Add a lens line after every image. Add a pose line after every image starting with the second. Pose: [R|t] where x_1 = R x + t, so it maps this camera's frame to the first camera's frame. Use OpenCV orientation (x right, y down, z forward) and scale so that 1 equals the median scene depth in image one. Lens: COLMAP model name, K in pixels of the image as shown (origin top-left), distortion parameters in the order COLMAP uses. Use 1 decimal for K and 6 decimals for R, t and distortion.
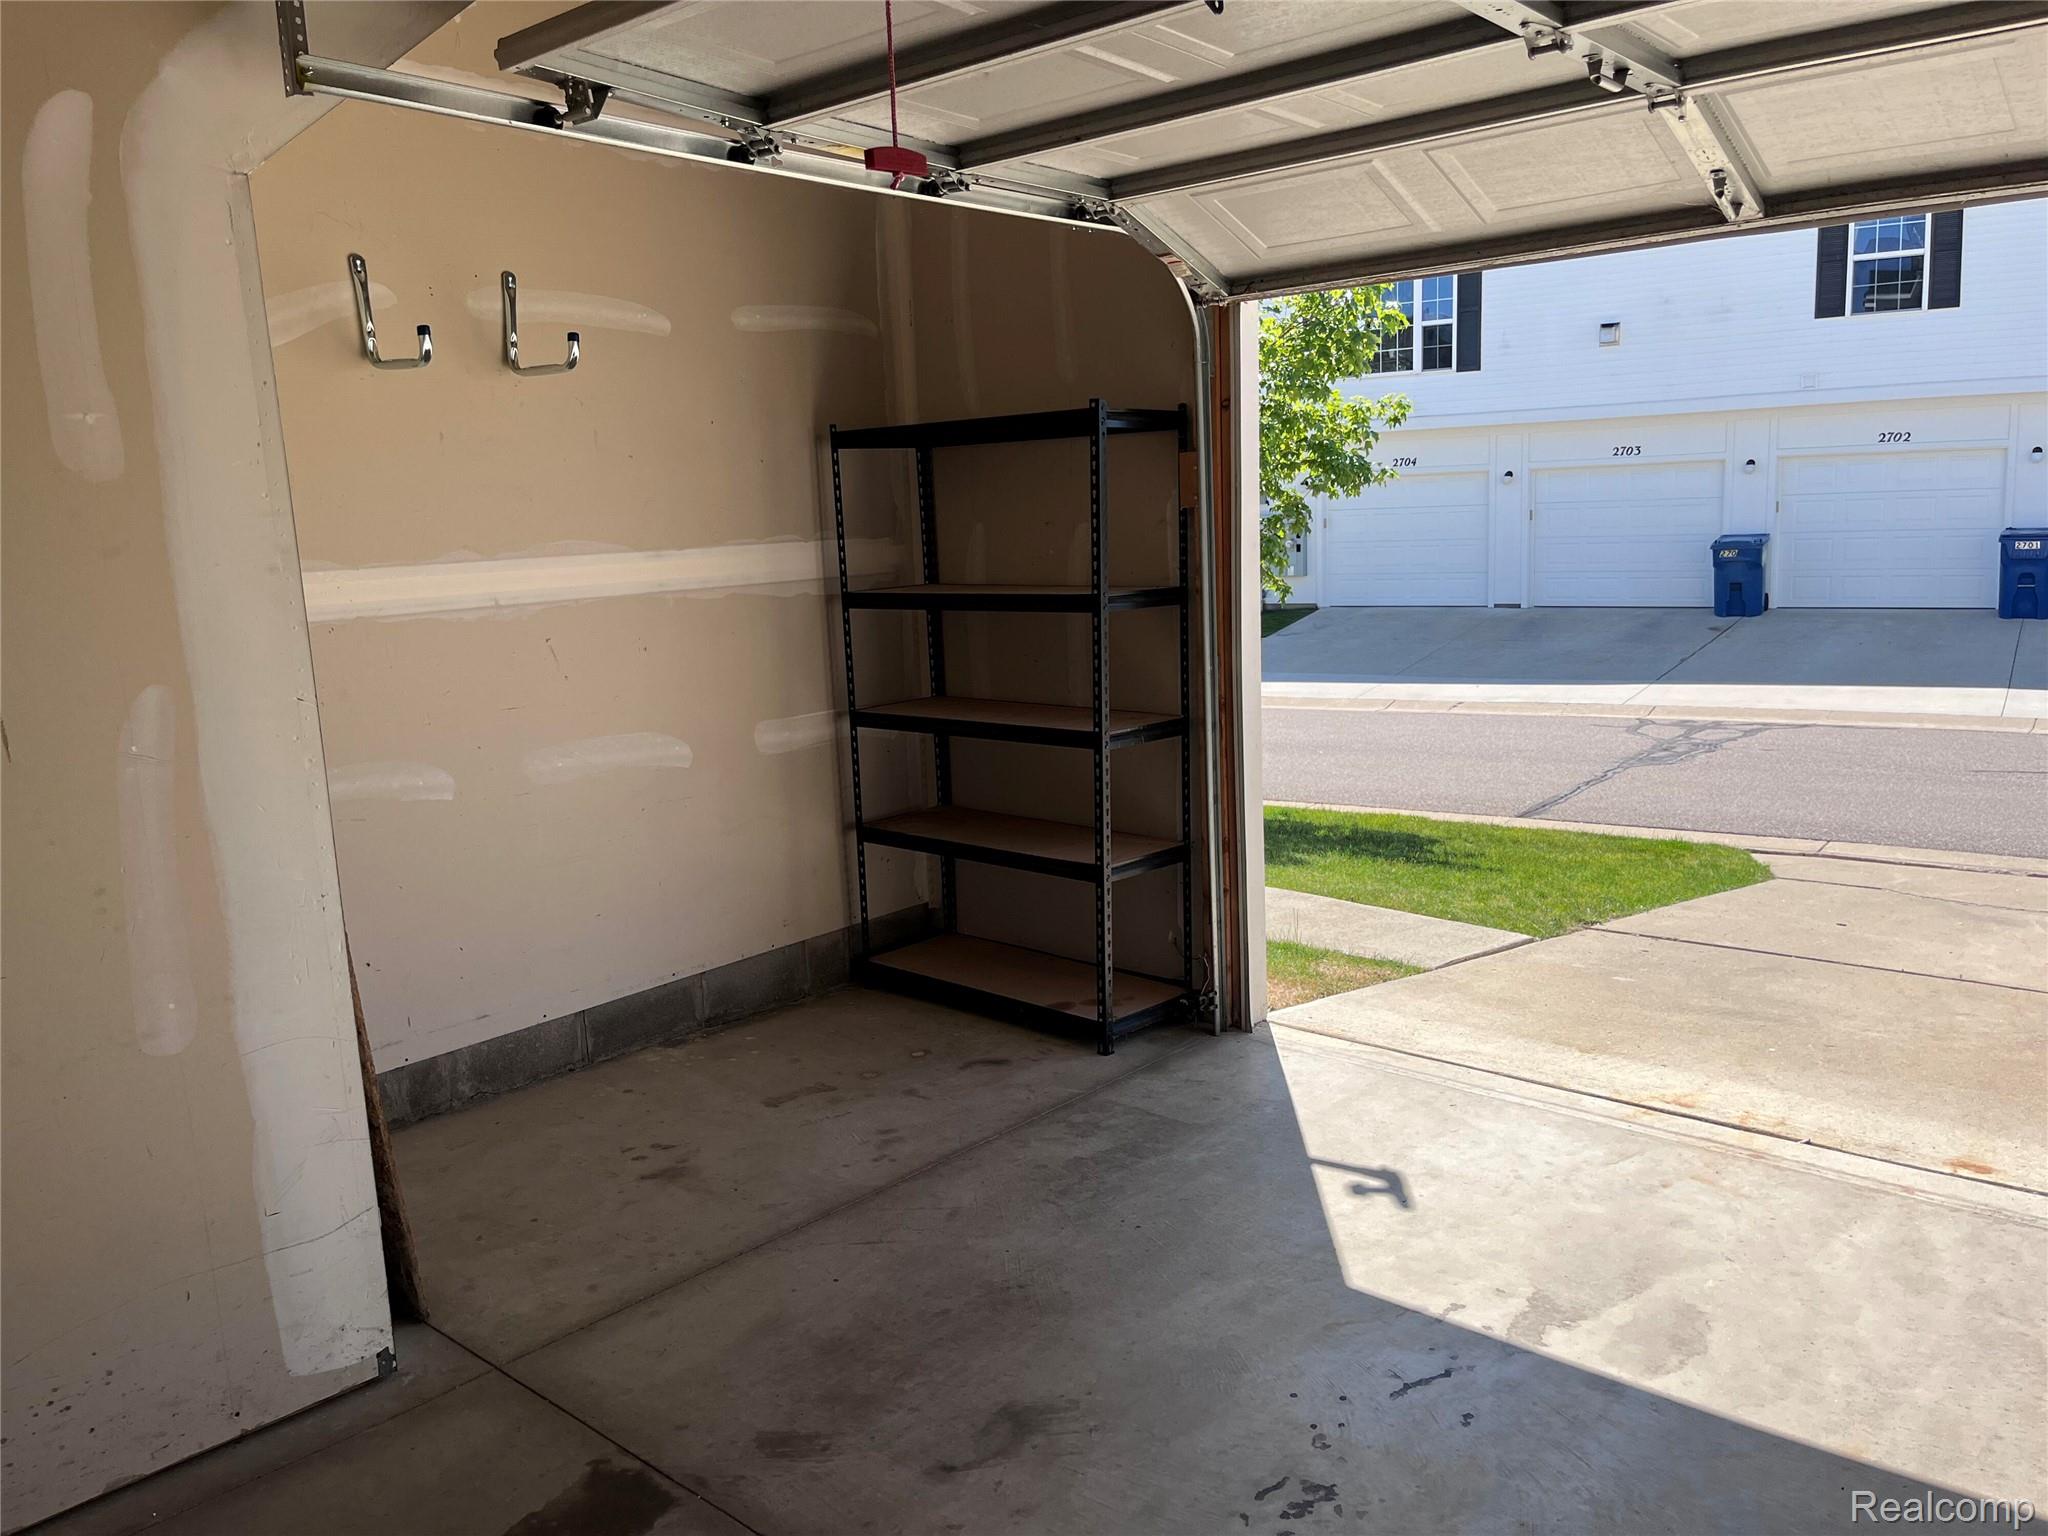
lens RADIAL K [[1551.7, 0, 1019.2], [0, 1551.7, 768.0], [0, 0, 1]] dist [0.063361, -0.086431]
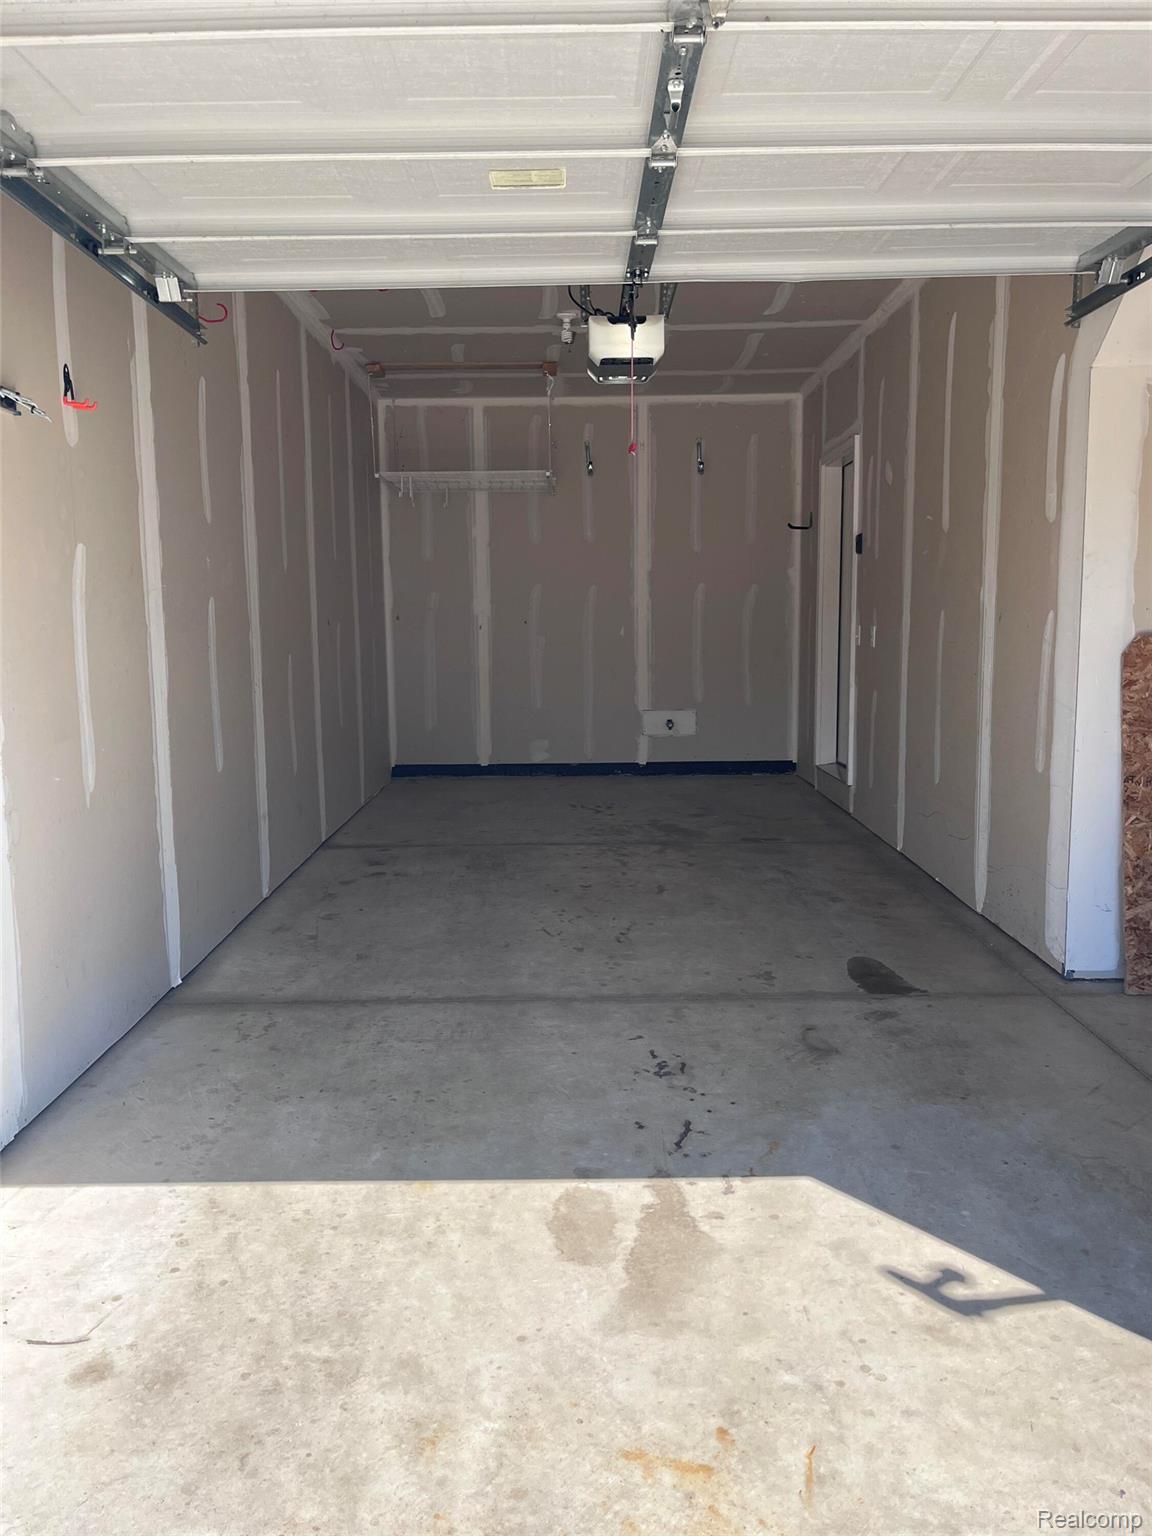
lens RADIAL K [[1163.7, 0, 573.7], [0, 1163.7, 768.9], [0, 0, 1]] dist [0.063361, -0.086431]
pose [[-0.747461, 0.134598, -0.650527, 0.923136], [-0.062546, 0.960649, 0.270631, -0.207239], [0.661354, 0.242974, -0.709629, 1.502092]]
